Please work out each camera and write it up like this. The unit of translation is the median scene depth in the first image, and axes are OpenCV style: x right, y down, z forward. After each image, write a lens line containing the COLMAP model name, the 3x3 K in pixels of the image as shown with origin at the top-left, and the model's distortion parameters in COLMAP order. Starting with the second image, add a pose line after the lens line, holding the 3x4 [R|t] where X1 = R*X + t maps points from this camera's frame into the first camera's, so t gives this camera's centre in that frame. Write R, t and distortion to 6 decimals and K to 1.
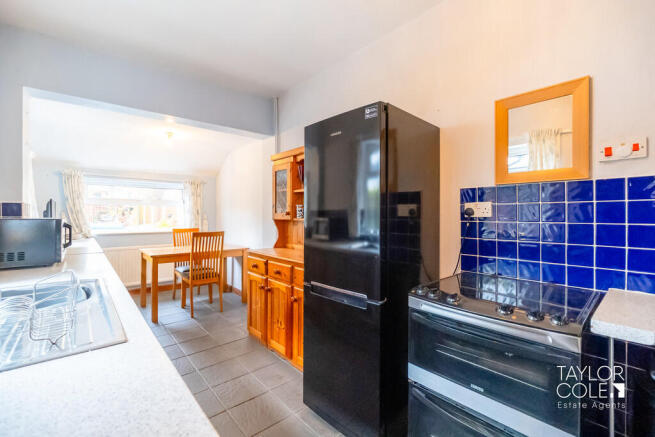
lens RADIAL K [[286.7, 0, 326.1], [0, 286.7, 214.9], [0, 0, 1]] dist [-0.002829, -0.000411]
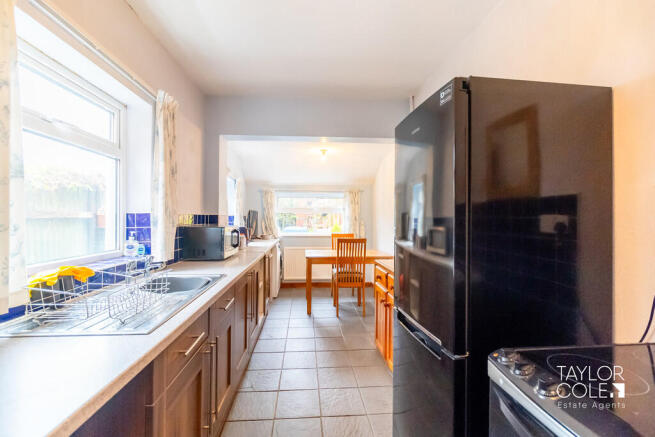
lens RADIAL K [[286.7, 0, 326.1], [0, 286.7, 214.9], [0, 0, 1]] dist [-0.002829, -0.000411]
pose [[0.800671, -0.004101, -0.599091, 0.157975], [-0.002518, 0.999945, -0.010211, -0.017647], [0.599100, 0.009684, 0.800616, 0.099515]]
